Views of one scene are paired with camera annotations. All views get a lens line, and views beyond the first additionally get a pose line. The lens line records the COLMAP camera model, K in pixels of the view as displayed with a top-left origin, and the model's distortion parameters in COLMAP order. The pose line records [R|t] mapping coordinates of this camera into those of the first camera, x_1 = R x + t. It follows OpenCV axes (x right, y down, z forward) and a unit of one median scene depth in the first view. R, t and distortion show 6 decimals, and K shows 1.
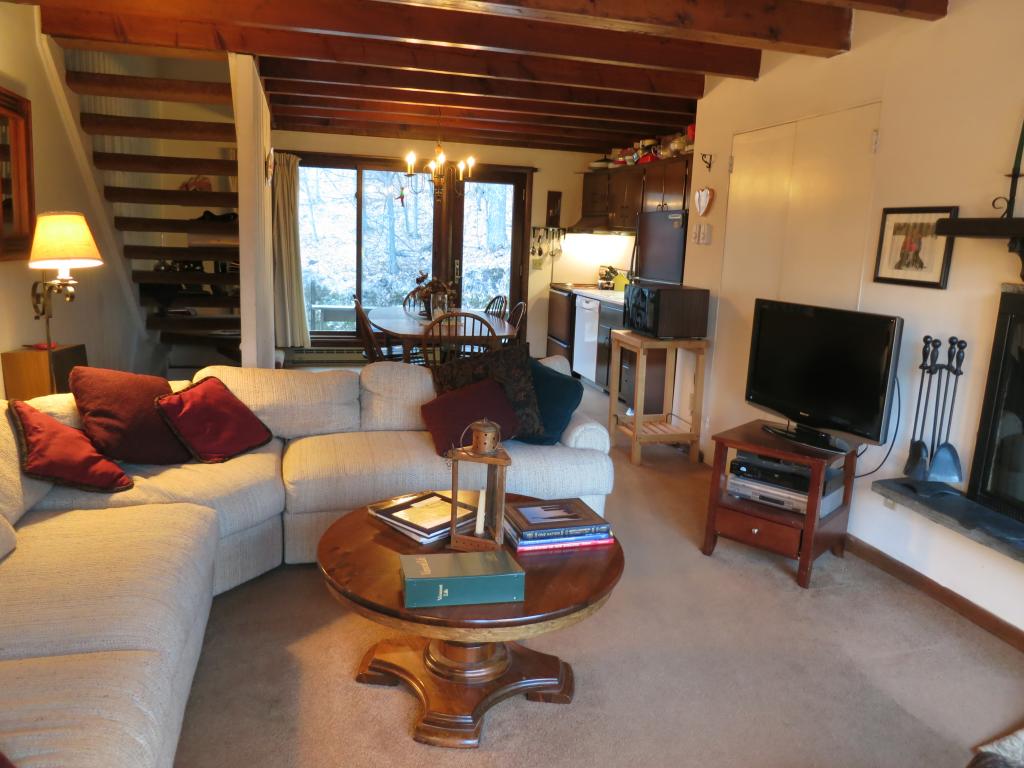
lens RADIAL K [[740.4, 0, 509.7], [0, 740.4, 382.7], [0, 0, 1]] dist [-0.047160, 0.010835]
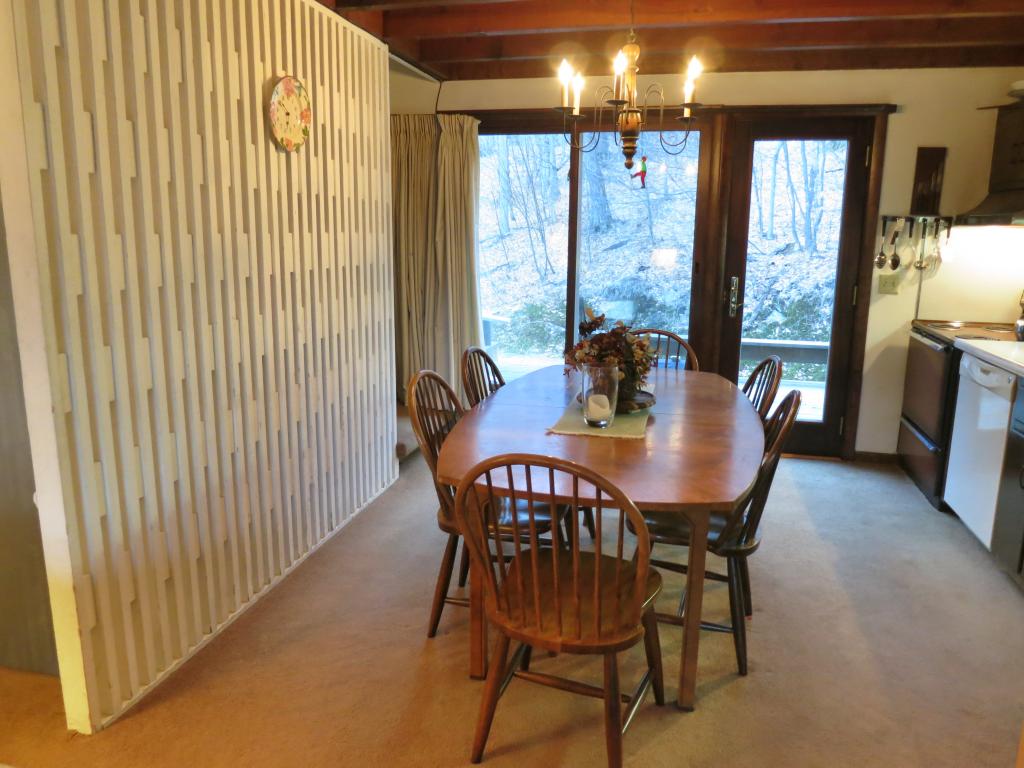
lens RADIAL K [[740.4, 0, 509.7], [0, 740.4, 382.7], [0, 0, 1]] dist [-0.047160, 0.010835]
pose [[0.880552, 0.064669, -0.469516, 0.053330], [-0.065952, 0.997728, 0.013732, -0.083995], [0.469337, 0.018874, 0.882817, 0.431599]]
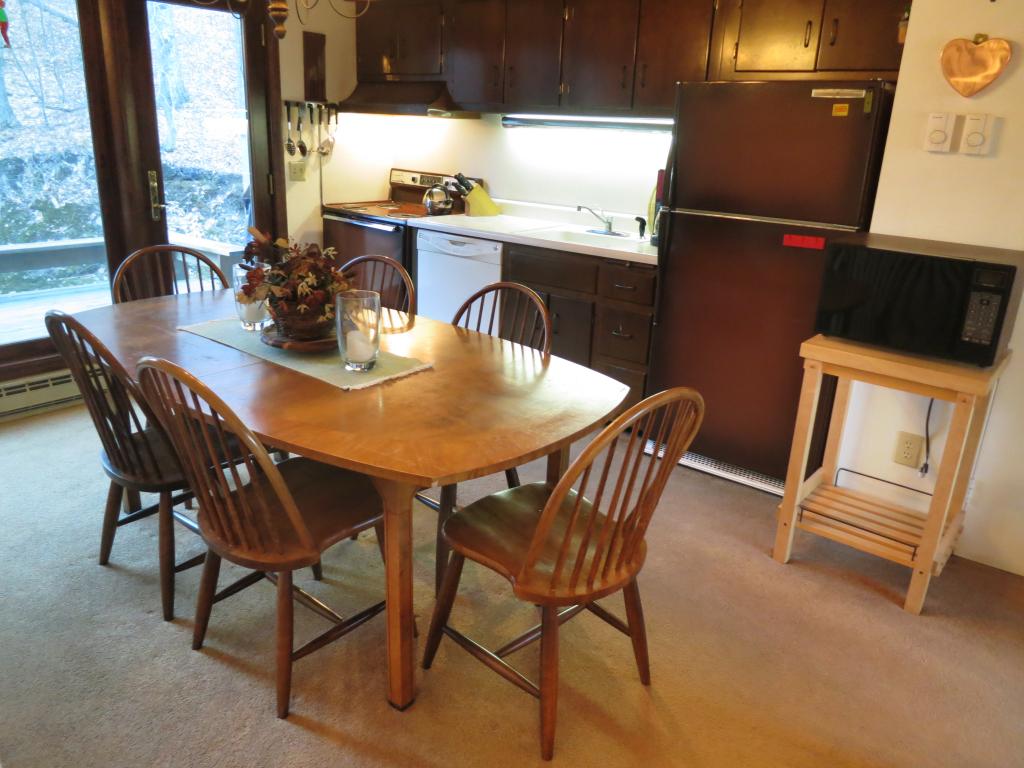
lens RADIAL K [[743.1, 0, 509.5], [0, 743.1, 373.0], [0, 0, 1]] dist [-0.013916, -0.003057]
pose [[0.799488, -0.195147, 0.568099, -0.194083], [0.106422, 0.976812, 0.185777, -0.107916], [-0.591180, -0.088068, 0.801717, 0.490850]]
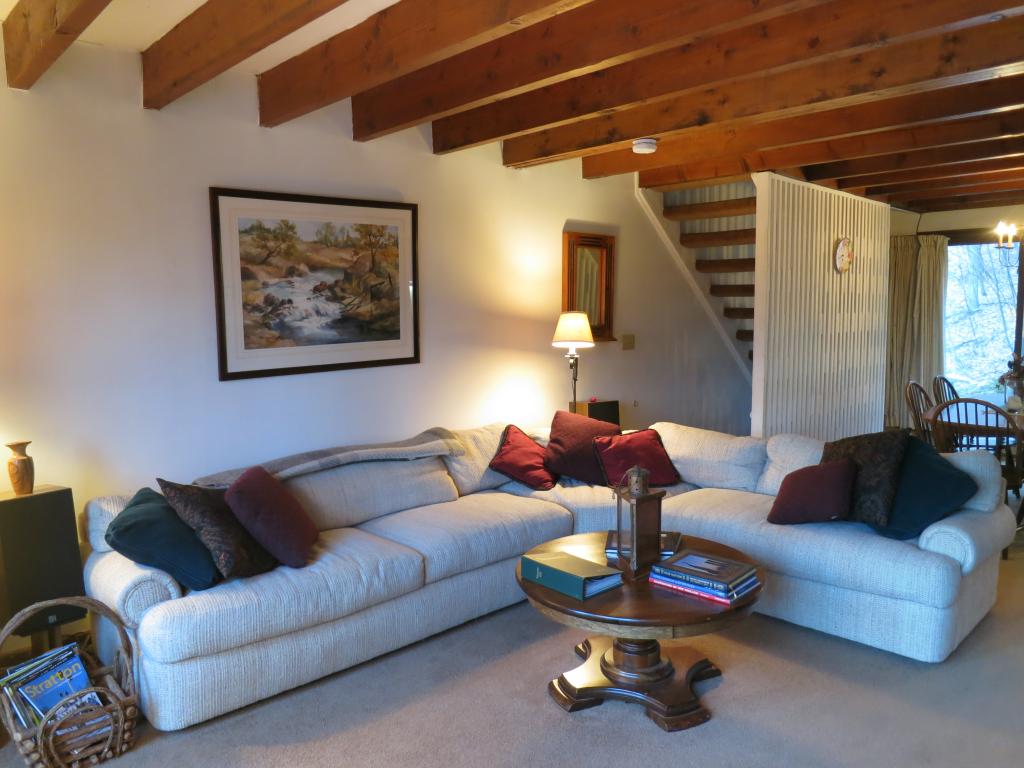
lens RADIAL K [[740.4, 0, 509.7], [0, 740.4, 382.7], [0, 0, 1]] dist [-0.047160, 0.010835]
pose [[0.481742, 0.038340, -0.875474, 0.274892], [-0.135470, 0.990291, -0.031176, -0.006475], [0.865778, 0.133620, 0.482259, 0.055586]]
